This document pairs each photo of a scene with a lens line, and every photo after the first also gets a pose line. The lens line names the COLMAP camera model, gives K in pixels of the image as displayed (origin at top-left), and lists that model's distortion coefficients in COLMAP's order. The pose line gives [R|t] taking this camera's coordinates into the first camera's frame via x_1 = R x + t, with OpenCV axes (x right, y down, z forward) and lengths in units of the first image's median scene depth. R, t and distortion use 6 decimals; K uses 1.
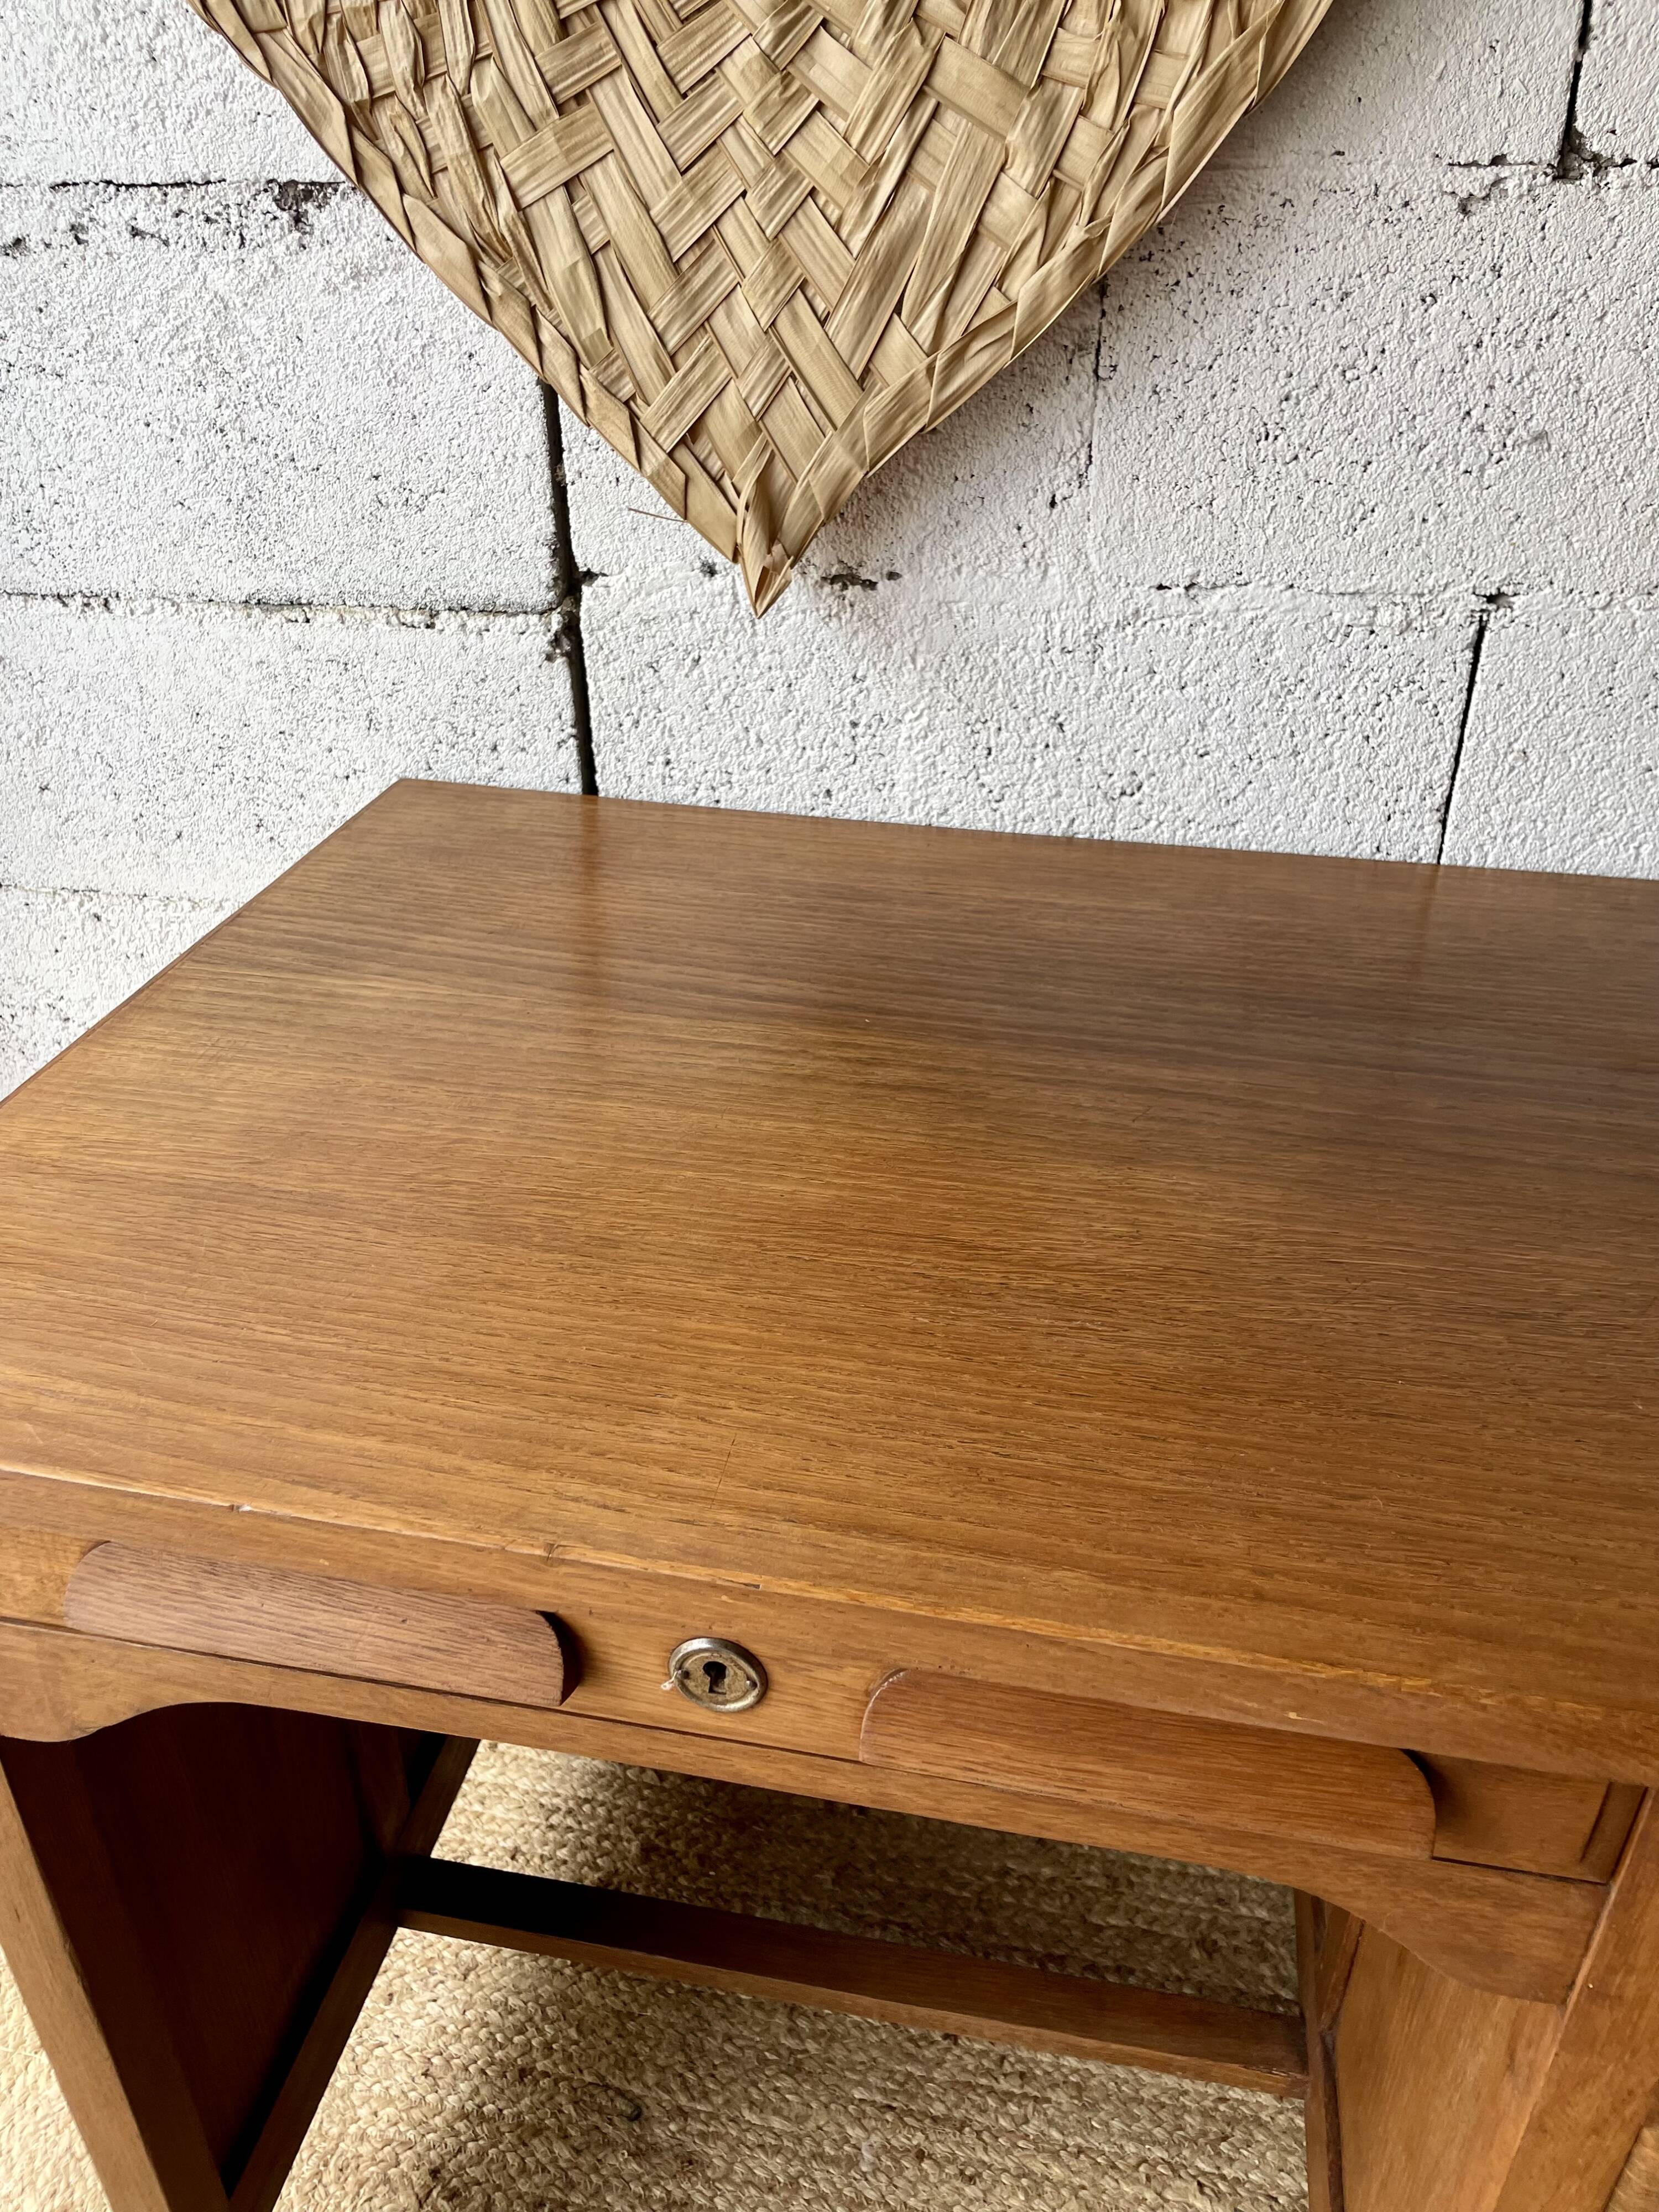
lens RADIAL K [[1692.7, 0, 835.8], [0, 1692.7, 1092.5], [0, 0, 1]] dist [0.085035, -0.116737]
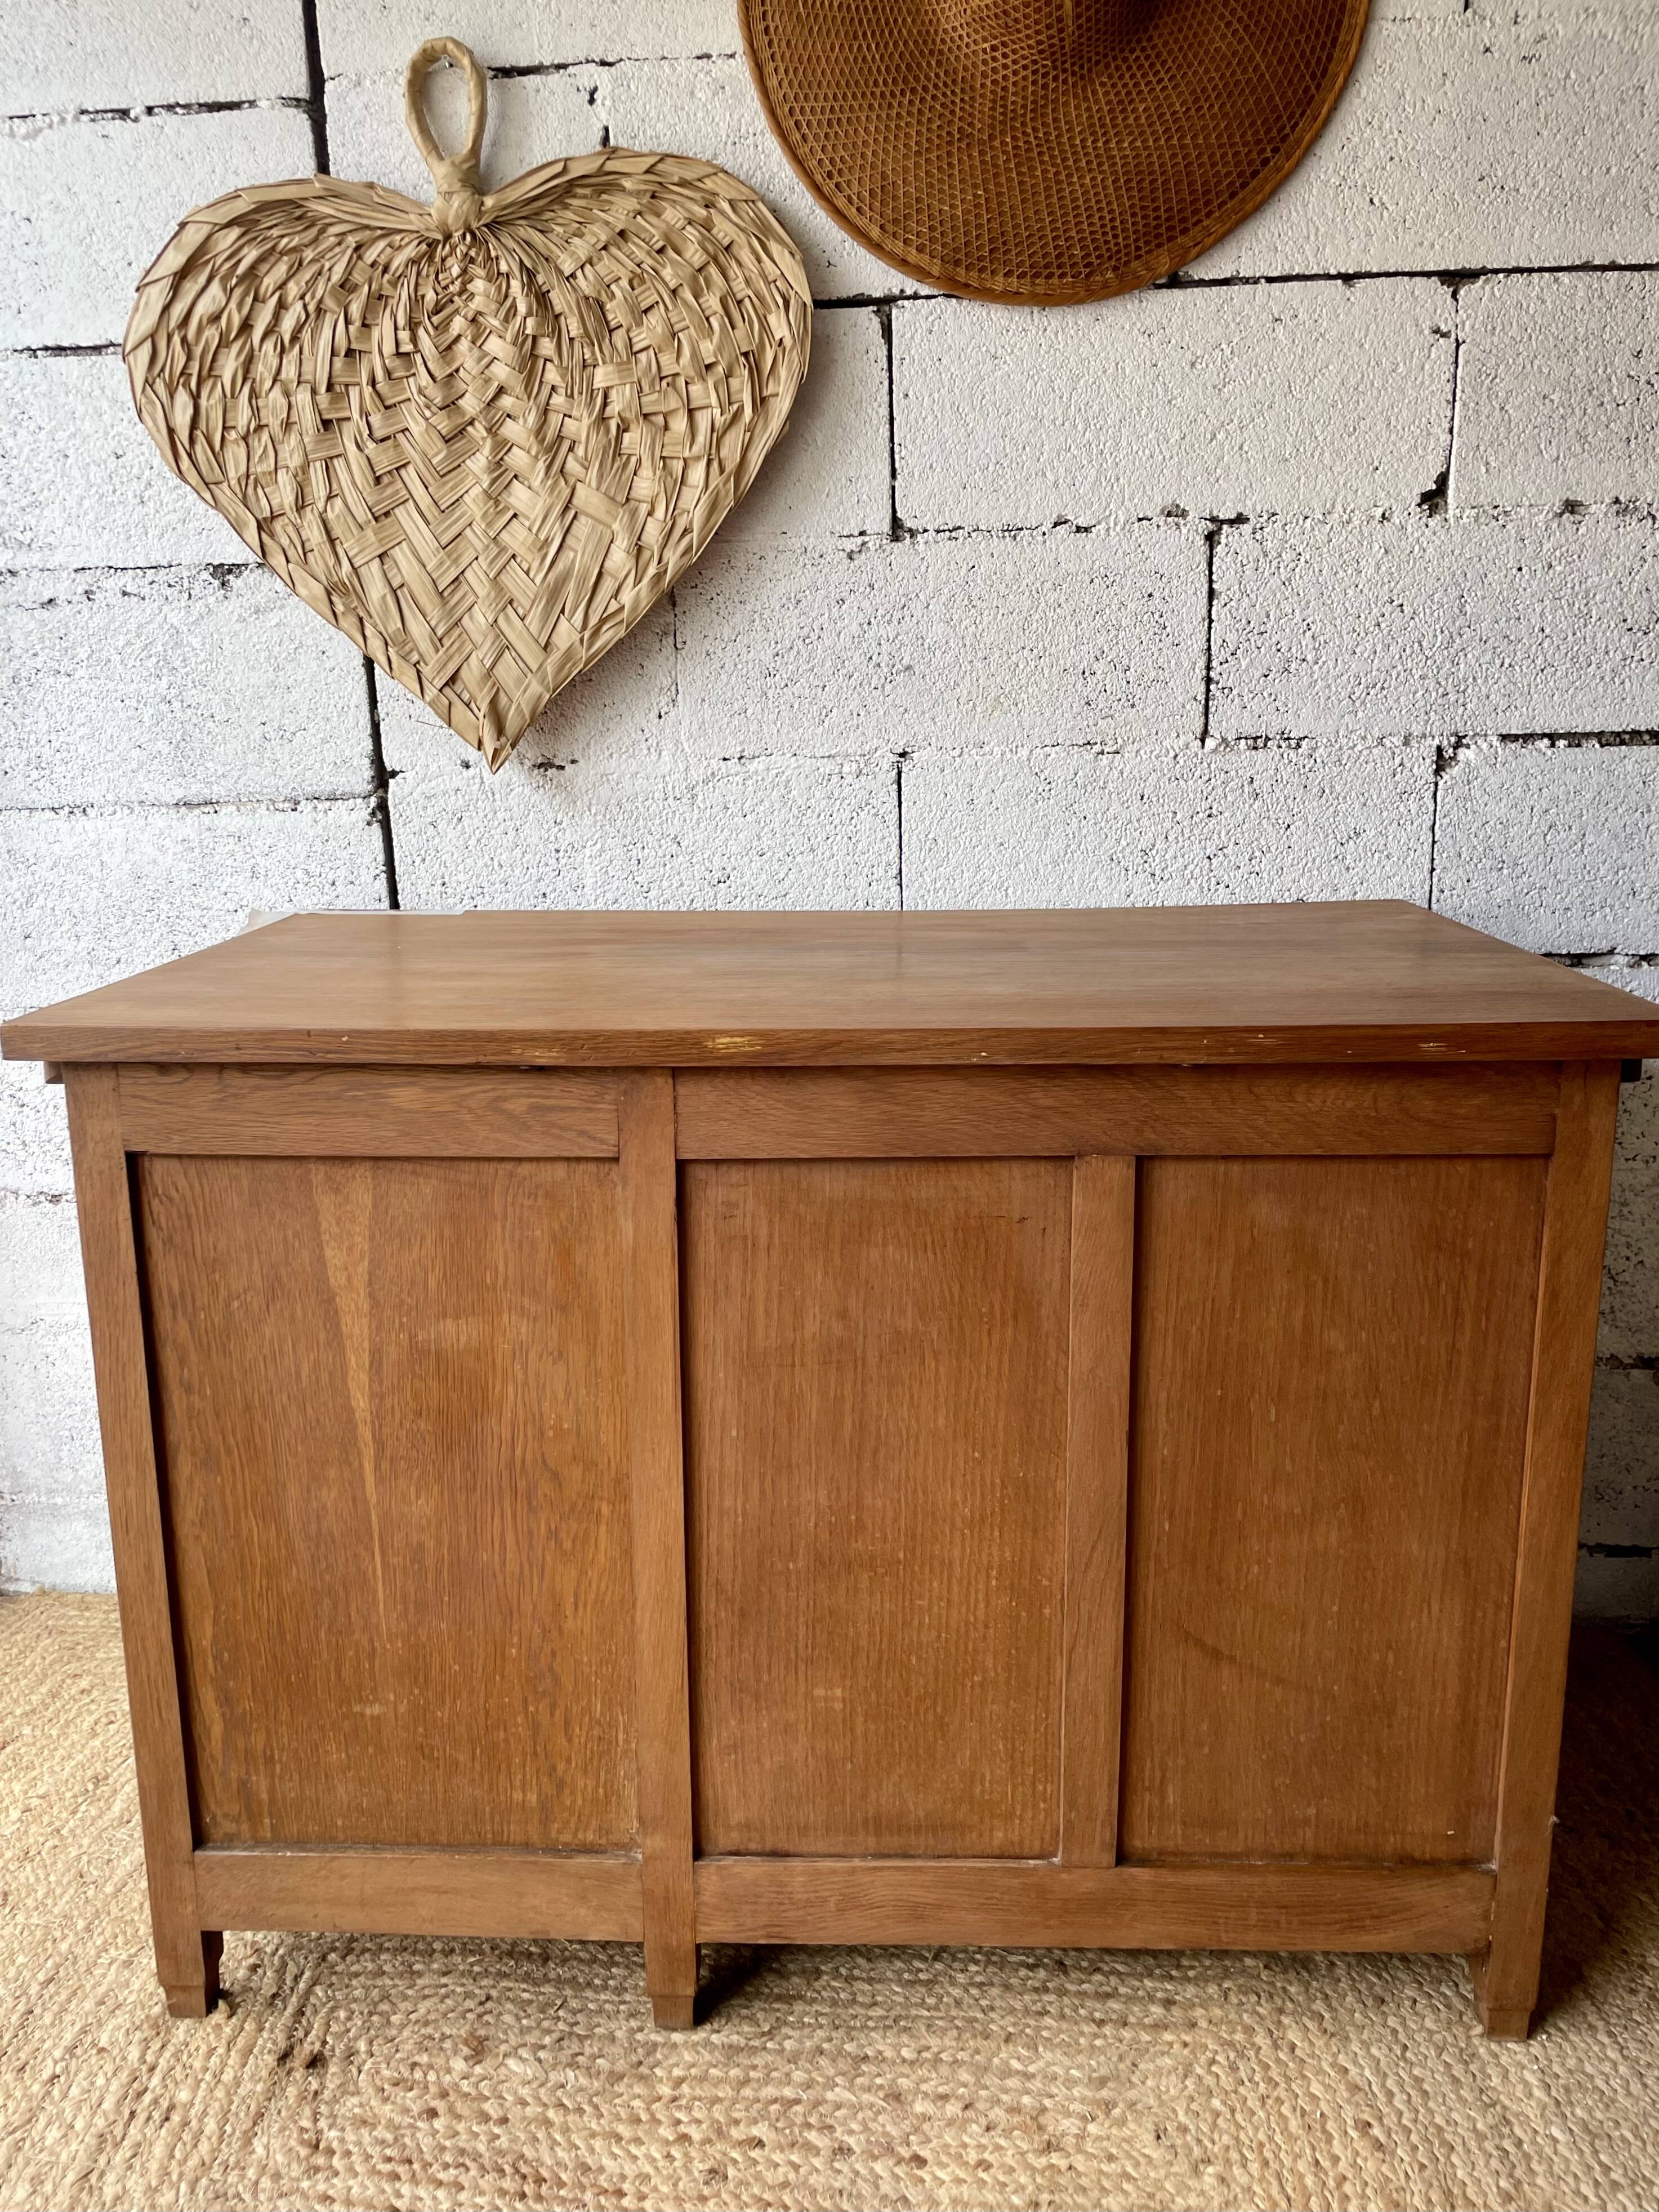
lens RADIAL K [[1737.8, 0, 823.7], [0, 1737.8, 1090.6], [0, 0, 1]] dist [0.088256, -0.115794]
pose [[0.991860, -0.050796, 0.116760, 0.062830], [0.082545, 0.954709, -0.285862, 0.556830], [-0.096951, 0.293173, 0.951131, -0.629689]]
